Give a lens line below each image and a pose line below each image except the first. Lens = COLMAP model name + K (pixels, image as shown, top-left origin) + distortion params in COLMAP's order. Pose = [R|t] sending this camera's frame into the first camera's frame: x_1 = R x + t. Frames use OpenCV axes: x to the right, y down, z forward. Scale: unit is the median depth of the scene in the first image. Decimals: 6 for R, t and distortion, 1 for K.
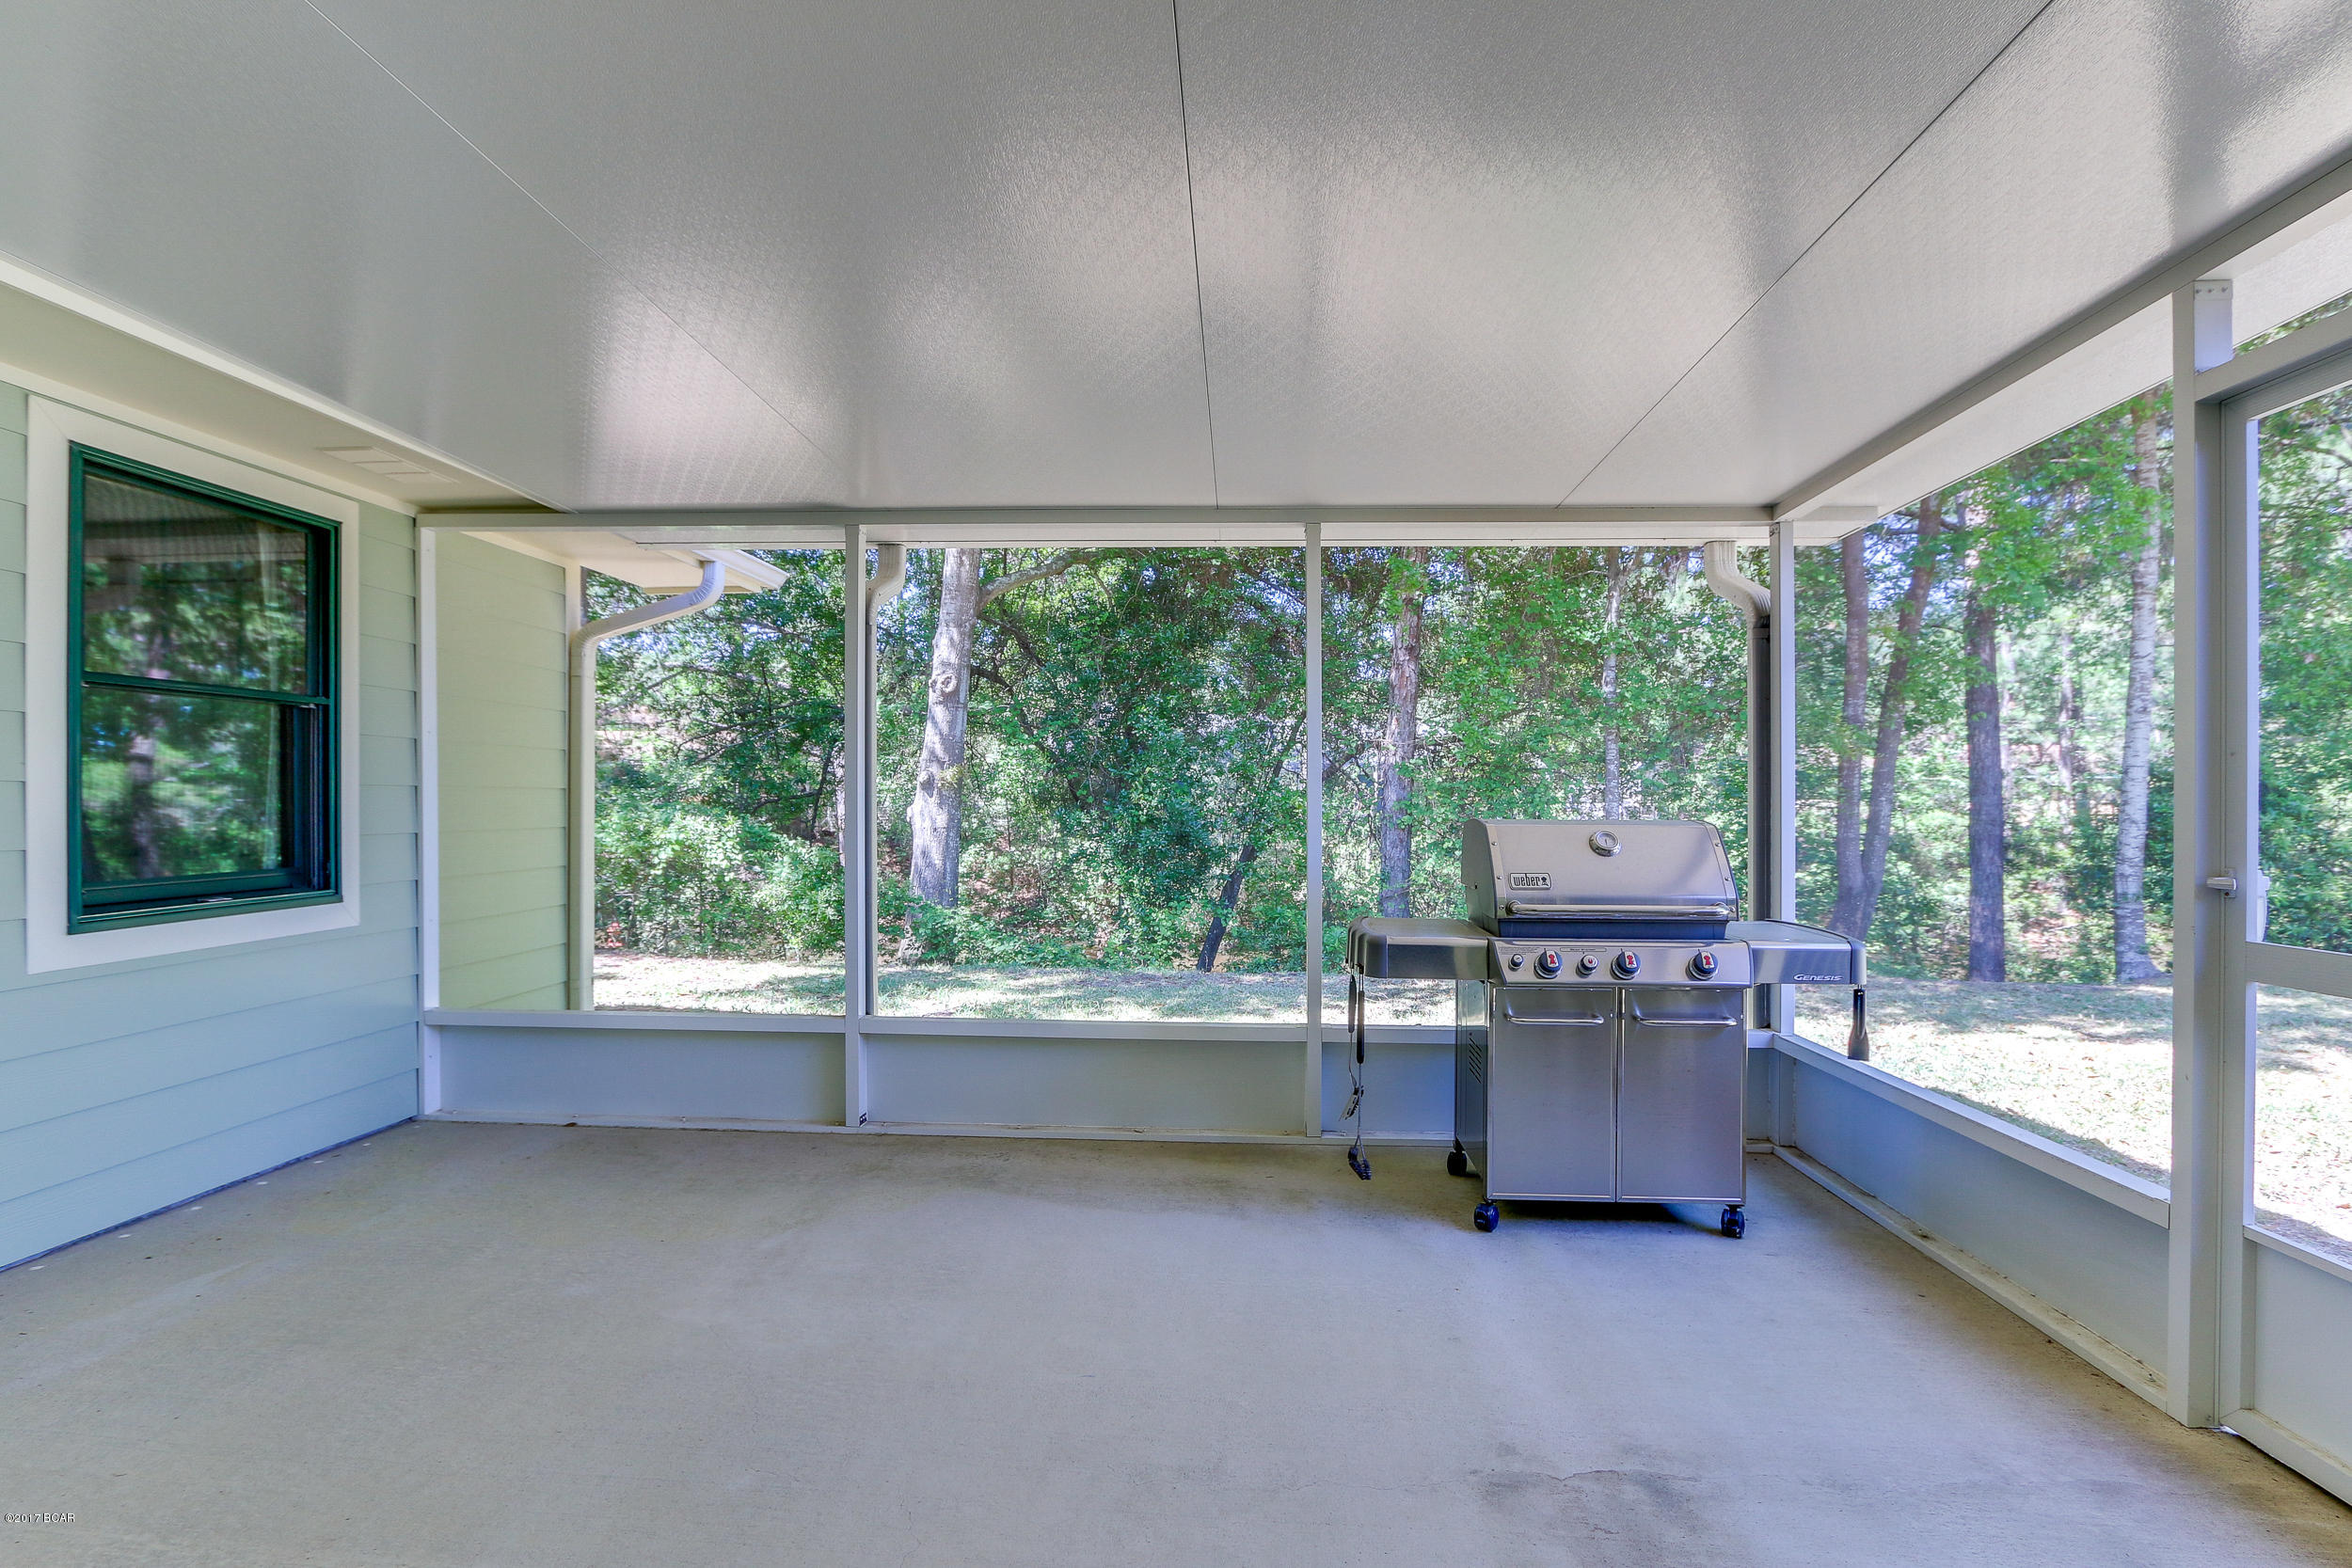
lens RADIAL K [[1099.2, 0, 1182.9], [0, 1099.2, 818.1], [0, 0, 1]] dist [-0.016781, 0.000883]
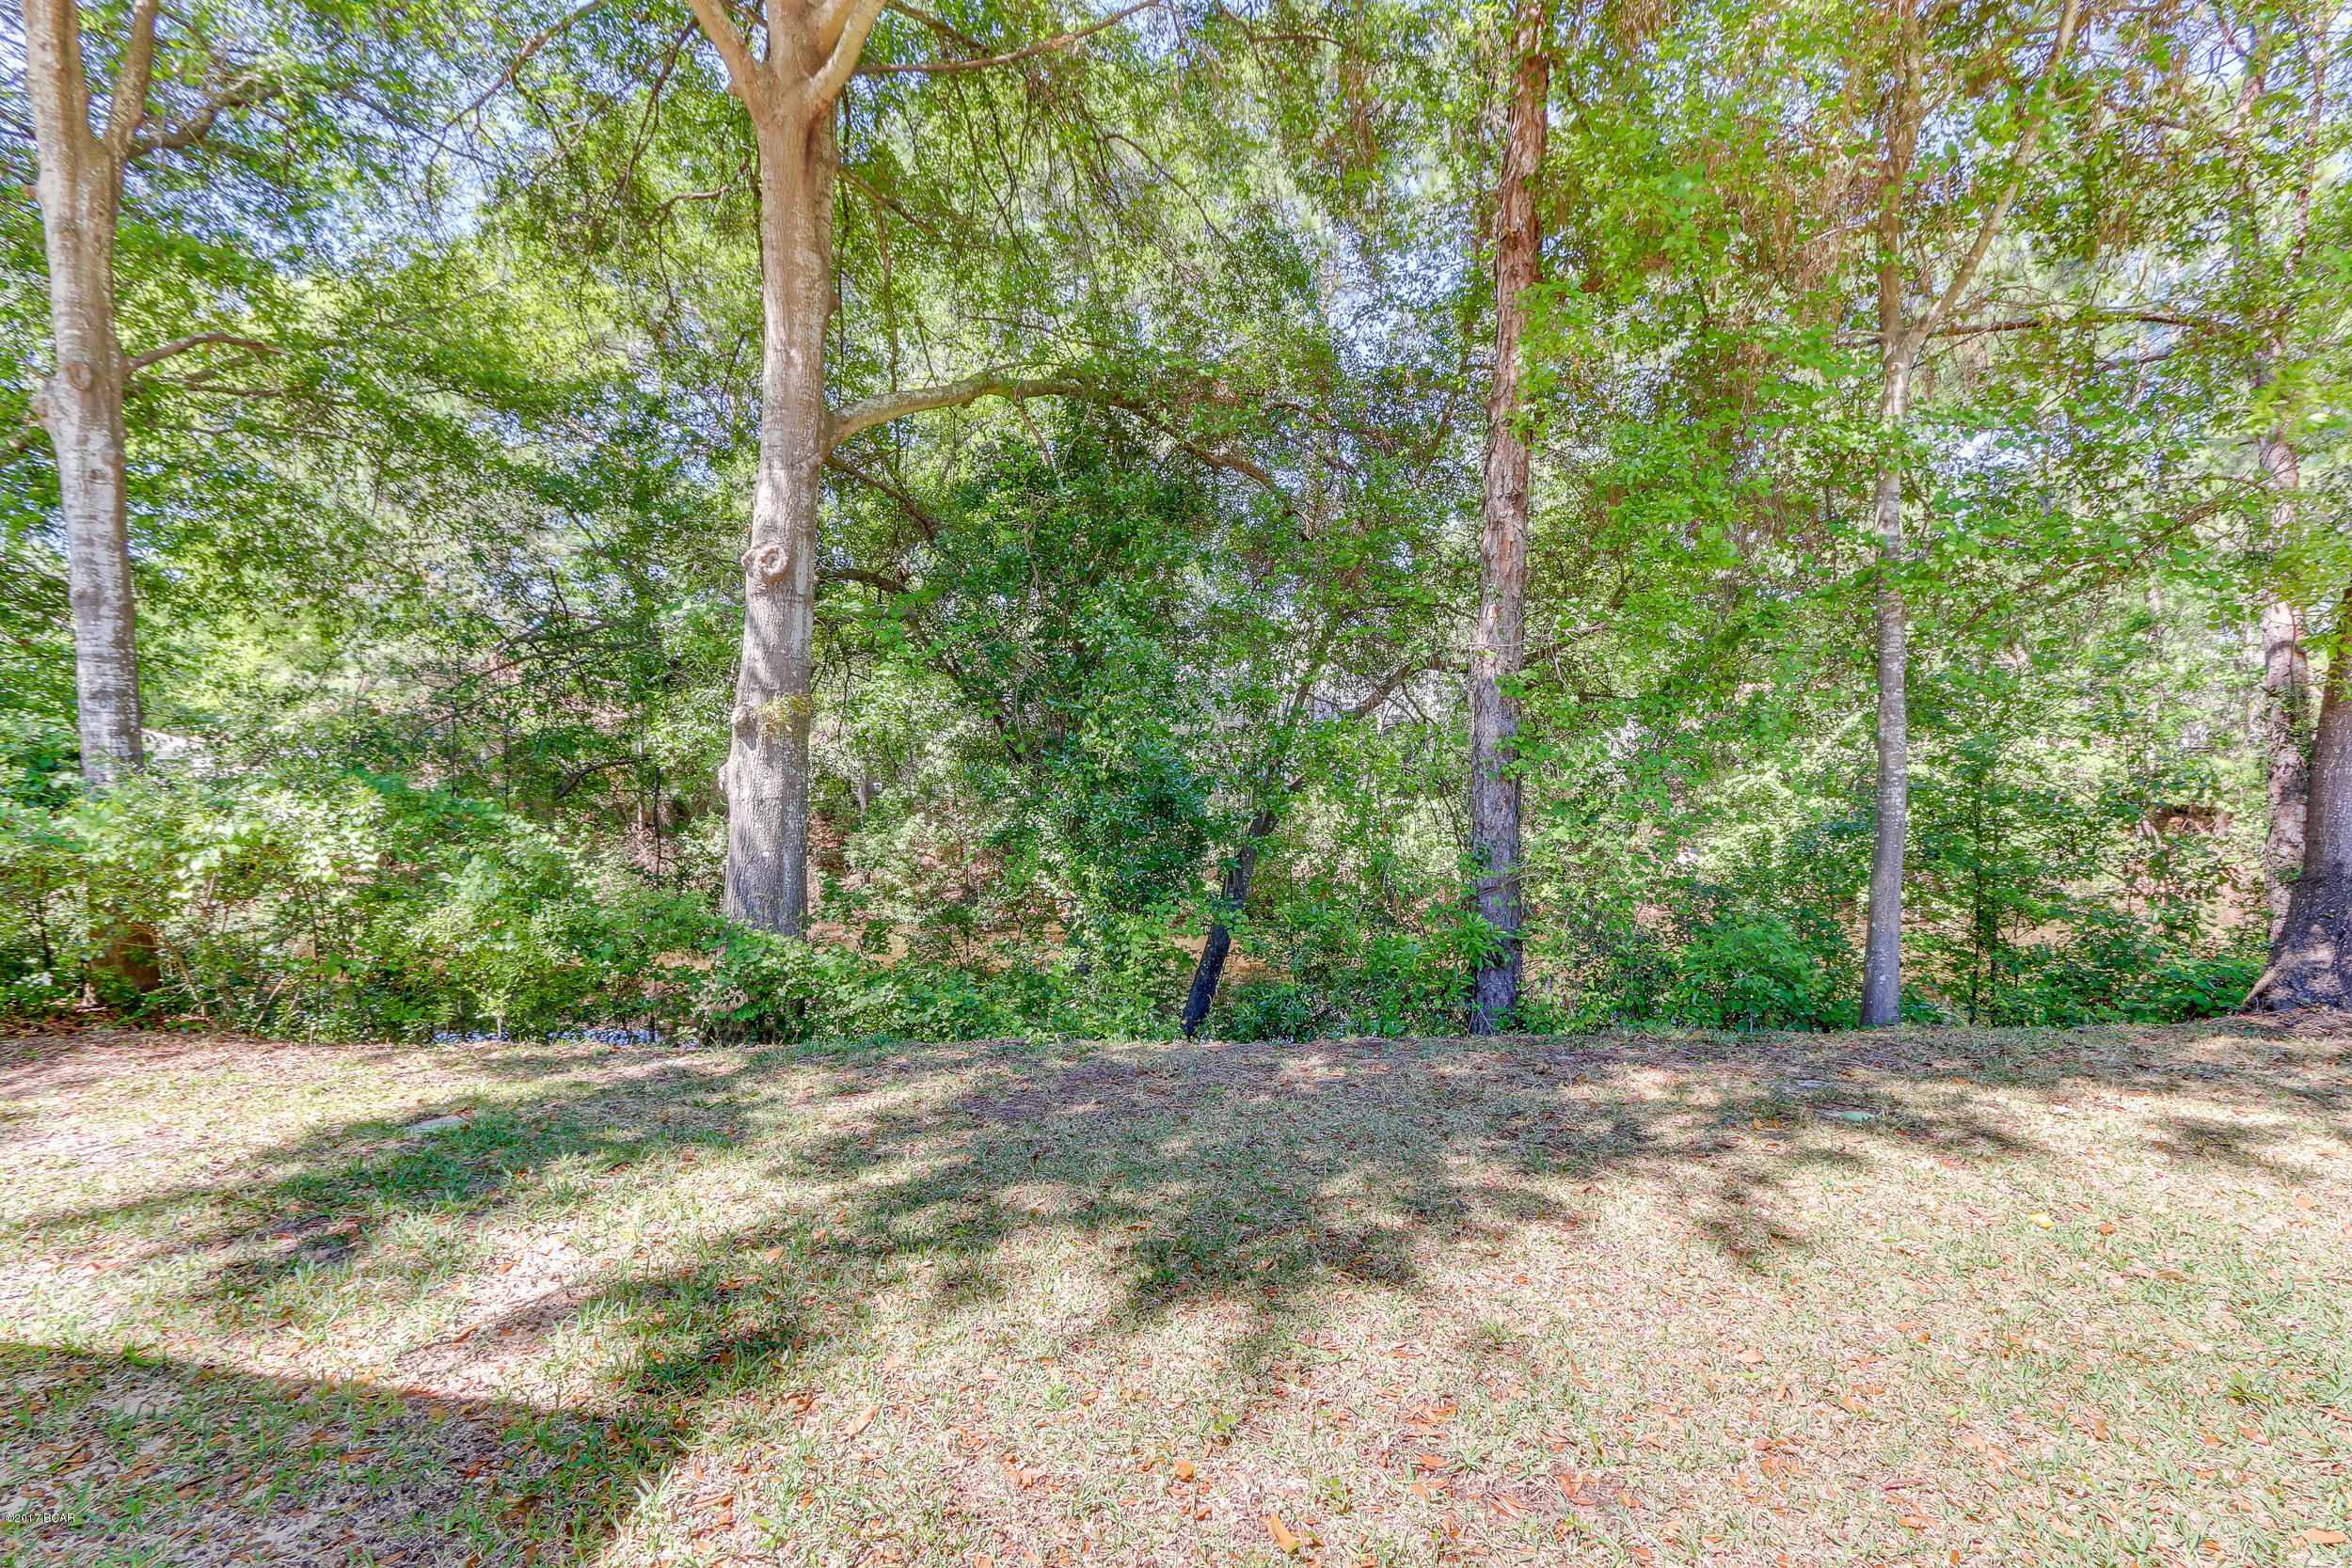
lens RADIAL K [[1099.2, 0, 1182.9], [0, 1099.2, 818.1], [0, 0, 1]] dist [-0.016781, 0.000883]
pose [[0.999335, -0.025634, 0.025949, -0.018492], [0.024712, 0.999073, 0.035240, 0.011742], [-0.026828, -0.034576, 0.999042, 1.103638]]
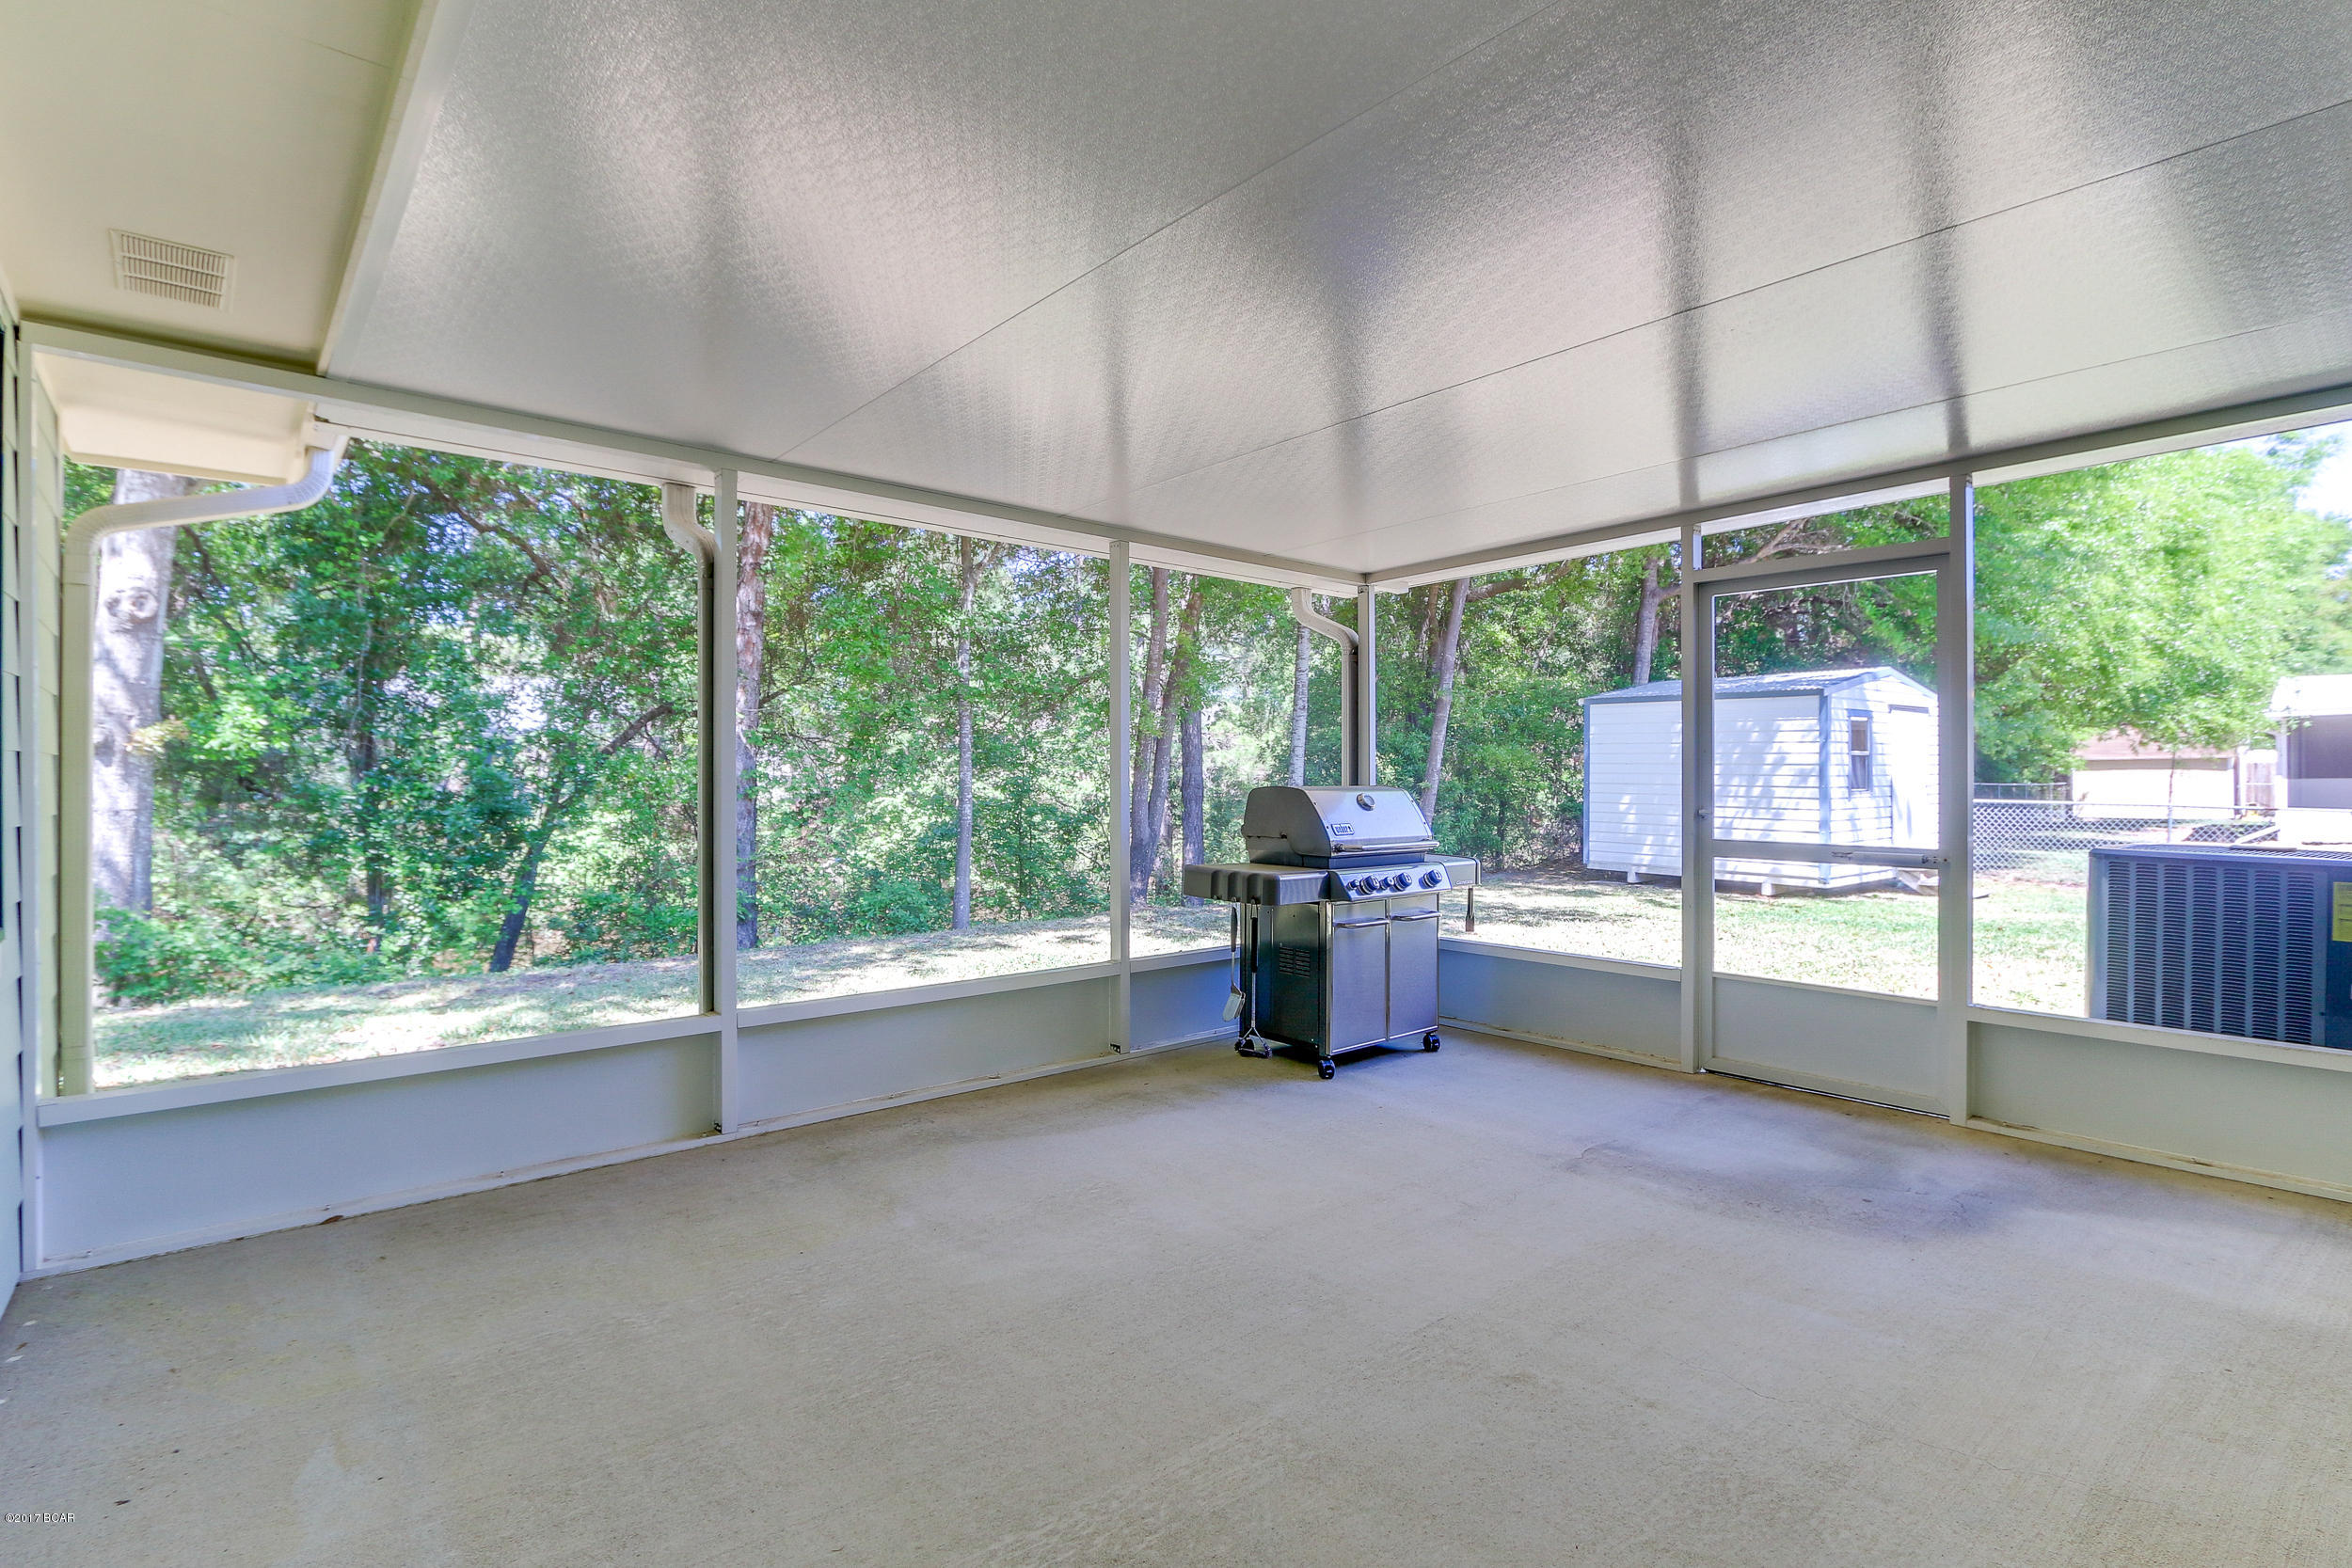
lens RADIAL K [[1132.1, 0, 1185.5], [0, 1132.1, 779.0], [0, 0, 1]] dist [-0.018377, 0.000501]
pose [[0.712360, -0.005684, 0.701791, -0.679475], [0.010697, 0.999939, -0.002759, -0.004194], [-0.701732, 0.009472, 0.712378, 0.070683]]
